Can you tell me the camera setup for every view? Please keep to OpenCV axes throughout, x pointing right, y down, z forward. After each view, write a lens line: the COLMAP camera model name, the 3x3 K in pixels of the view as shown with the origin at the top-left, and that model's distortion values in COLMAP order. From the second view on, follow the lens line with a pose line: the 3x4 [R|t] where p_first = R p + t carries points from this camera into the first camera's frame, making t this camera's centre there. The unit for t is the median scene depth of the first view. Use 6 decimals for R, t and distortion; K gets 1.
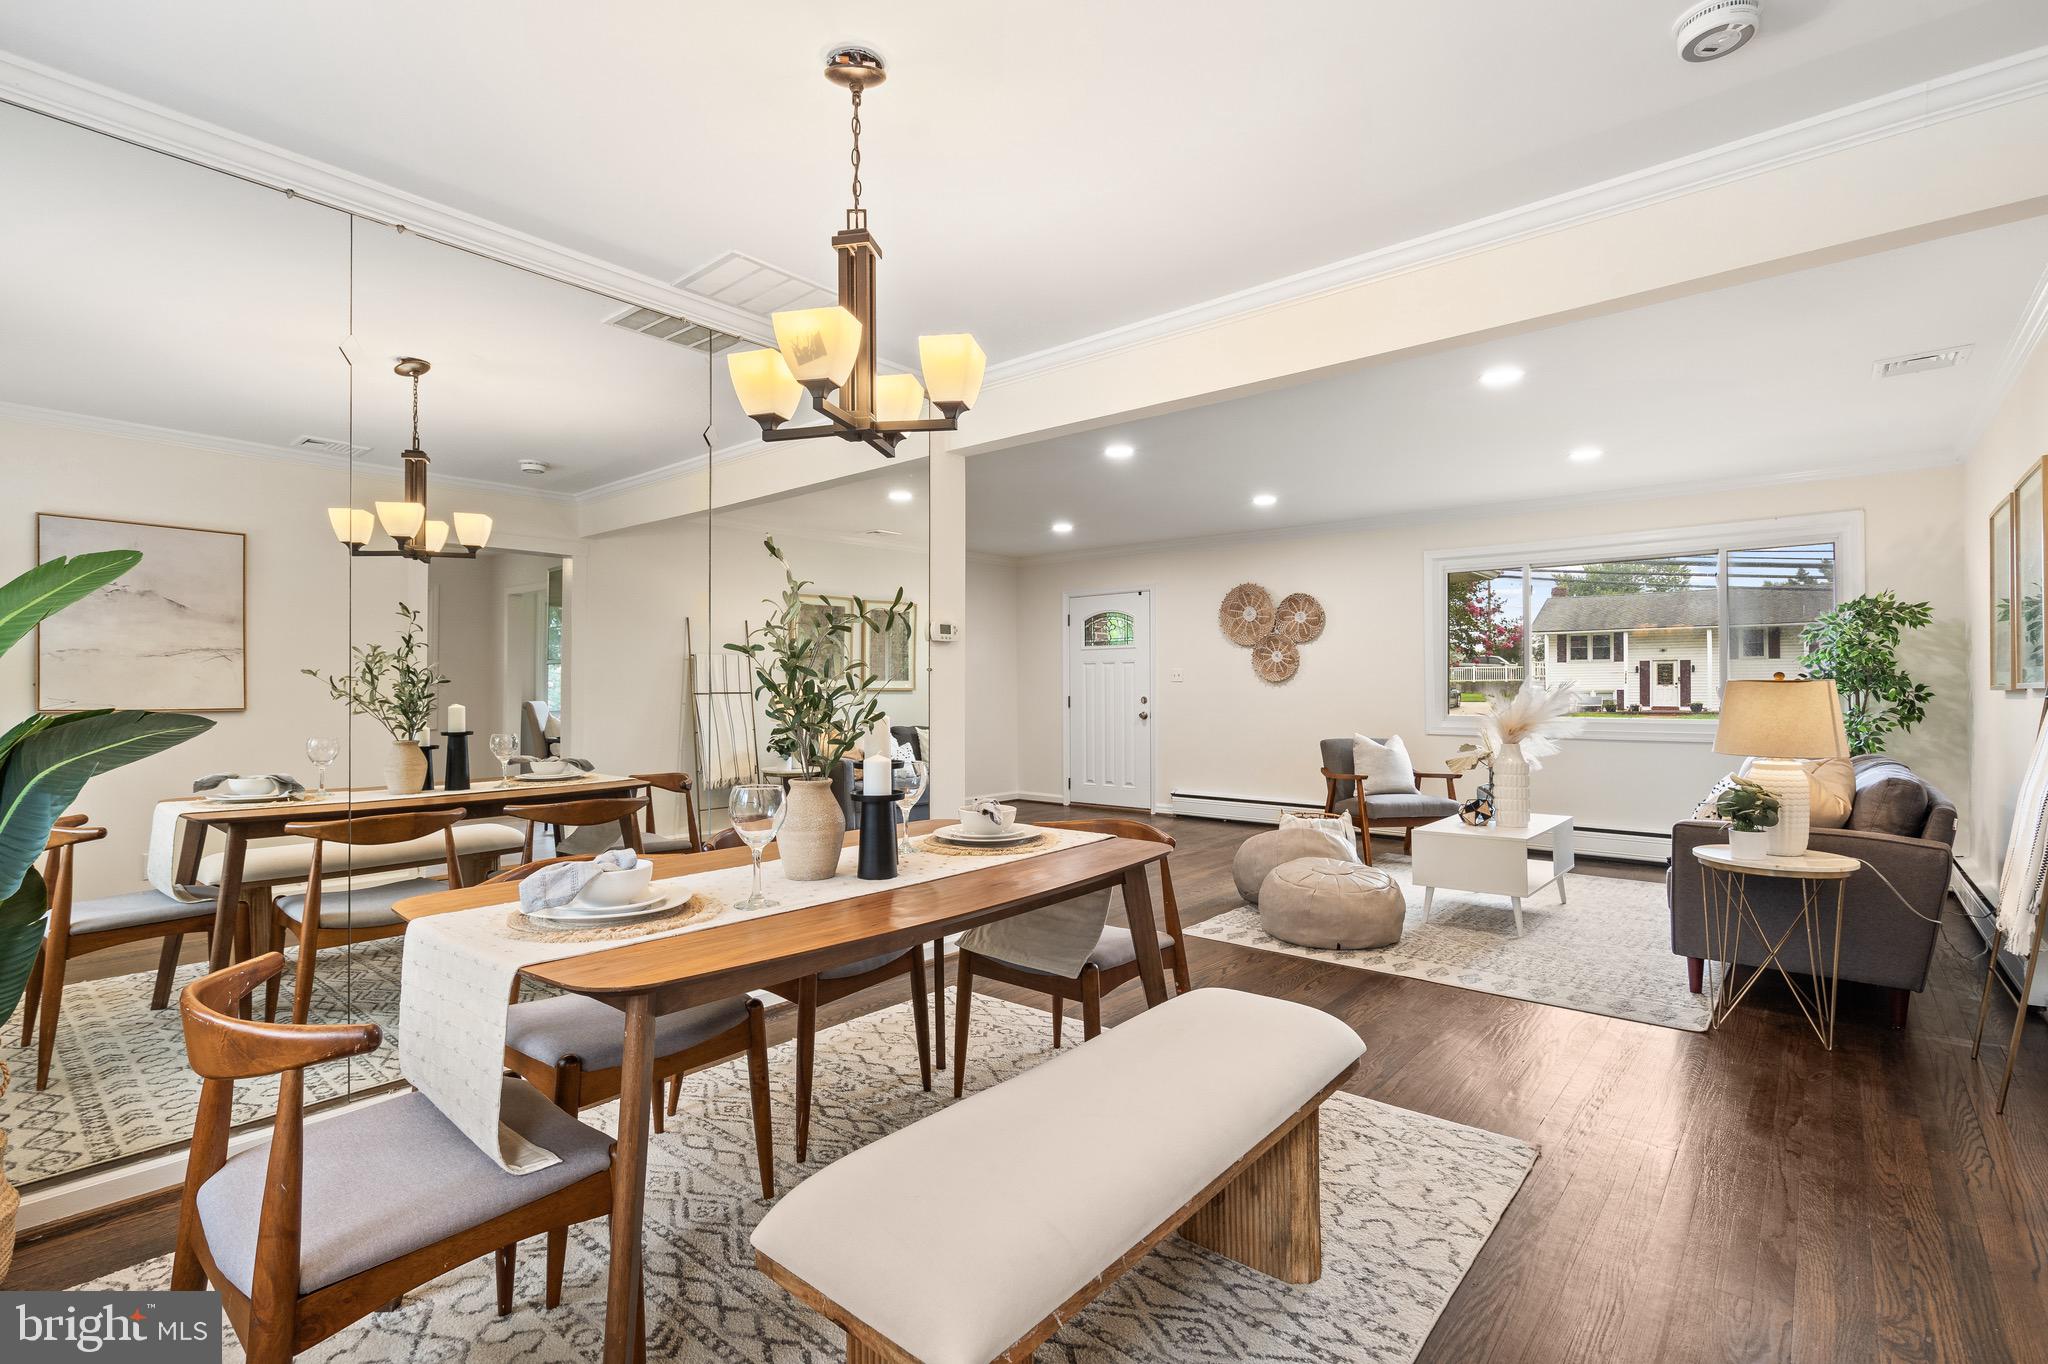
lens RADIAL K [[945.8, 0, 1030.7], [0, 945.8, 682.4], [0, 0, 1]] dist [-0.006137, 0.002635]
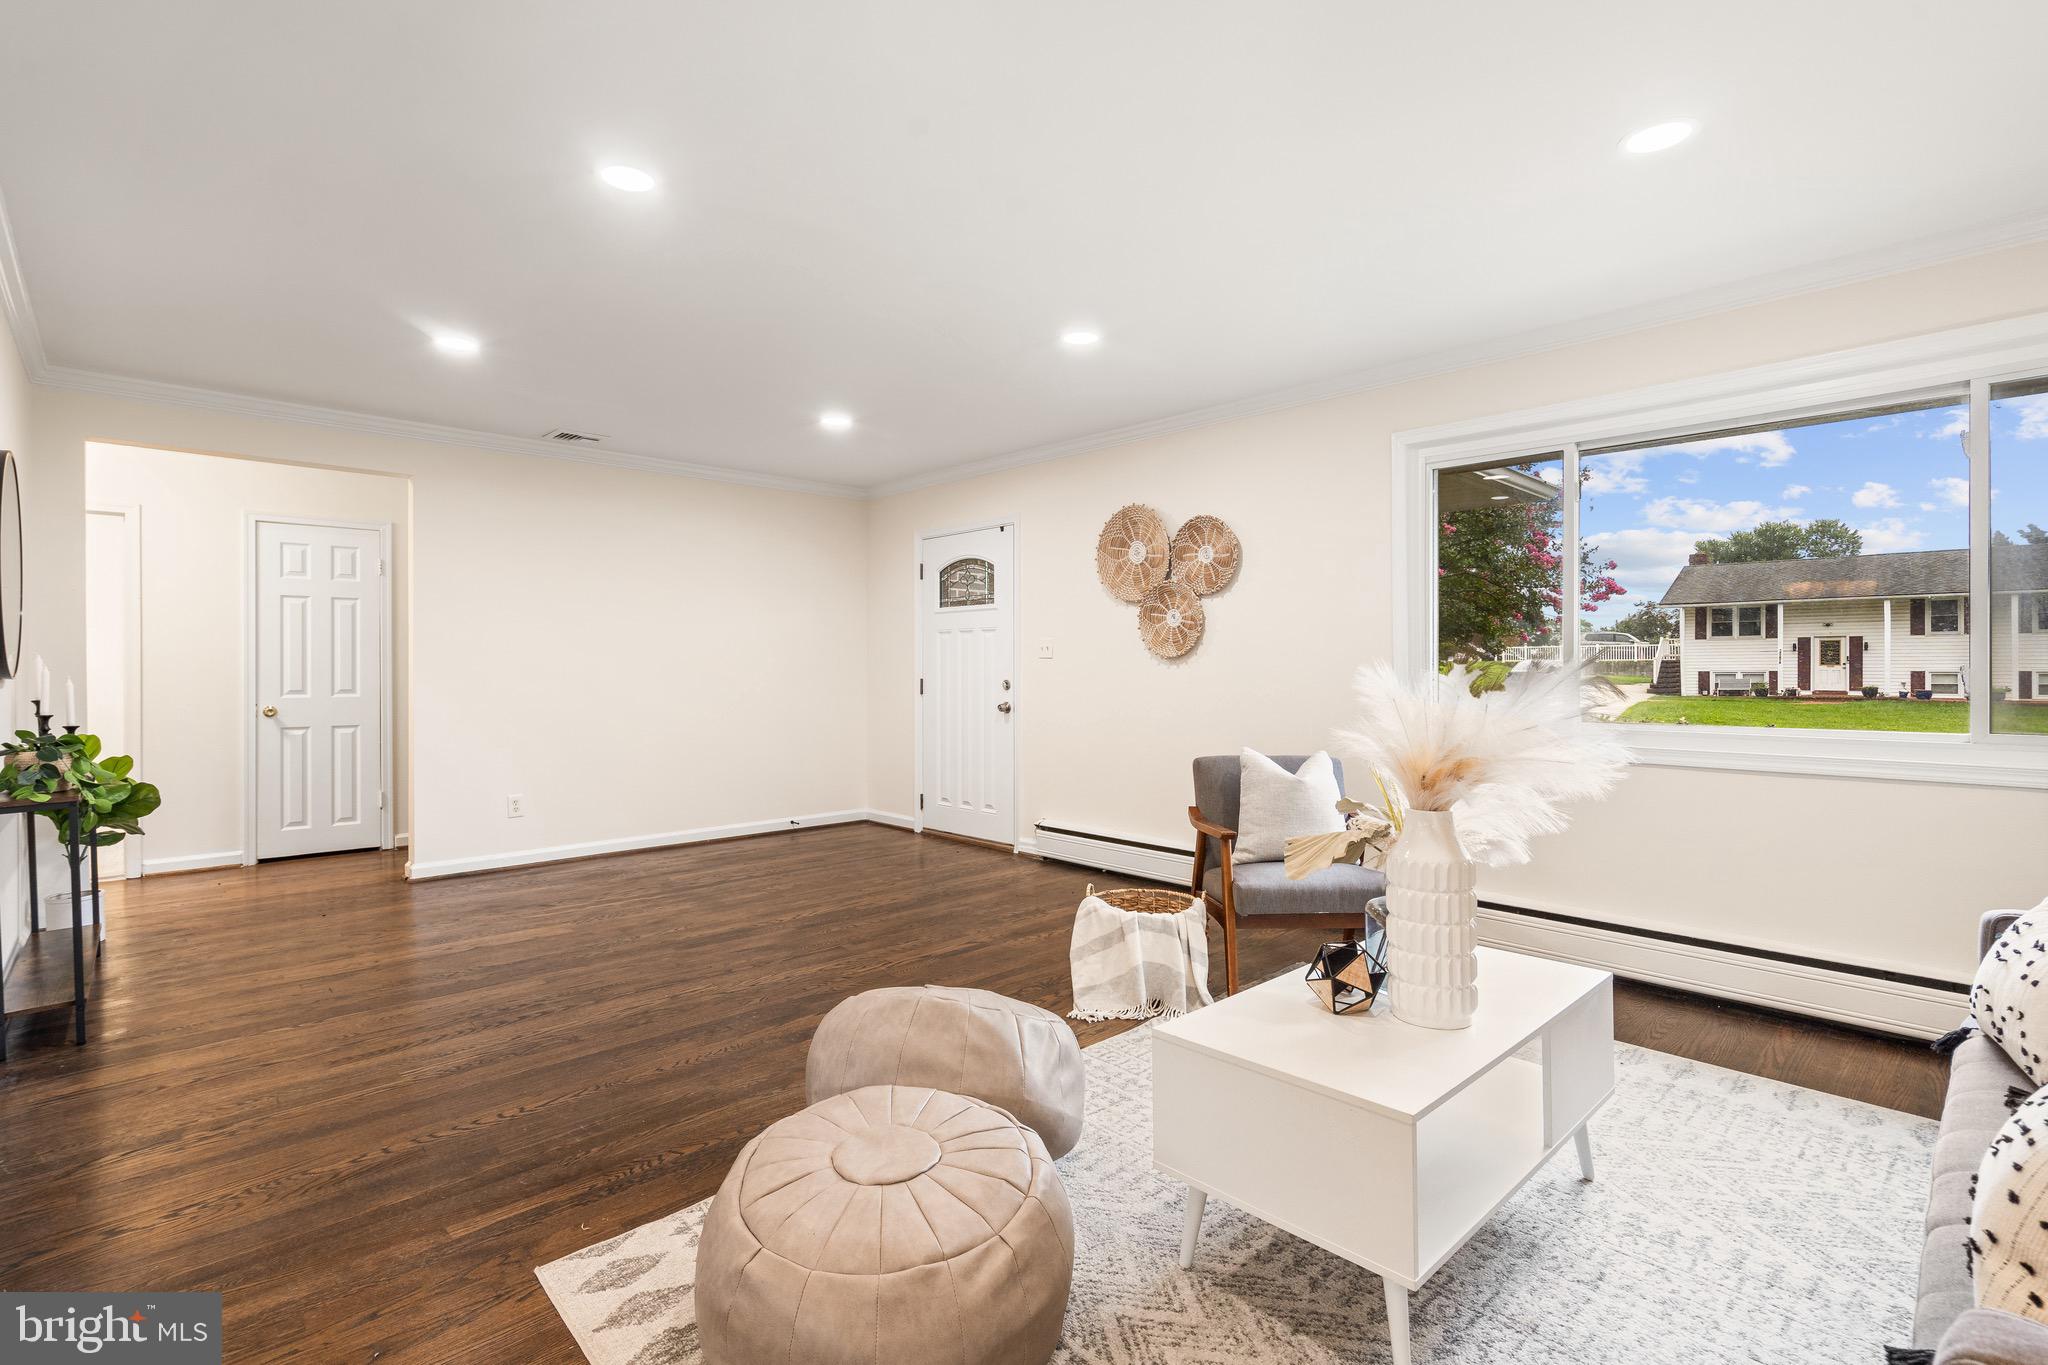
lens RADIAL K [[945.8, 0, 1028.1], [0, 945.8, 665.7], [0, 0, 1]] dist [-0.006137, 0.002635]
pose [[0.993759, 0.001974, -0.111530, 0.199457], [-0.001519, 0.999990, 0.004162, 0.001793], [0.111537, -0.003966, 0.993752, 0.305454]]
